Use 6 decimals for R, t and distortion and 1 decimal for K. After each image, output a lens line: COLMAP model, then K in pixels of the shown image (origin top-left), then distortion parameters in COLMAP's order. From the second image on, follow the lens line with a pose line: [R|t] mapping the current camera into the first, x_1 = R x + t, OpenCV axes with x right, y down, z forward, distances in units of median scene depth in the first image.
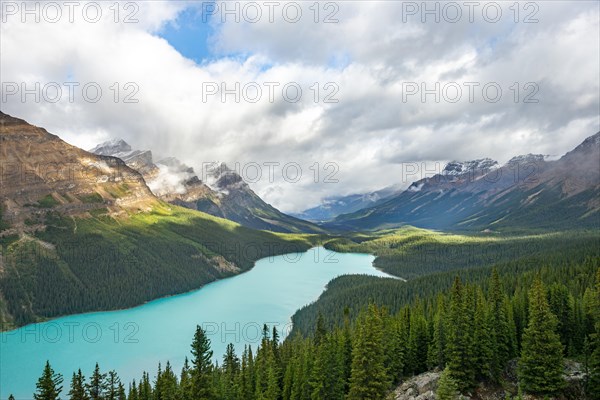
lens RADIAL K [[400.5, 0, 302.7], [0, 400.5, 202.3], [0, 0, 1]] dist [-0.005536, 0.006960]
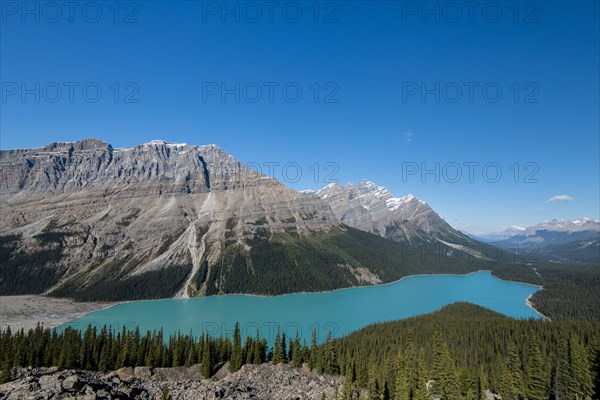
lens RADIAL K [[286.0, 0, 300.3], [0, 286.0, 197.4], [0, 0, 1]] dist [0.019715, -0.013669]
pose [[0.795916, -0.035791, -0.604348, 0.189280], [-0.028877, 0.994870, -0.096948, 0.008923], [0.604718, 0.094614, 0.790800, 0.170139]]
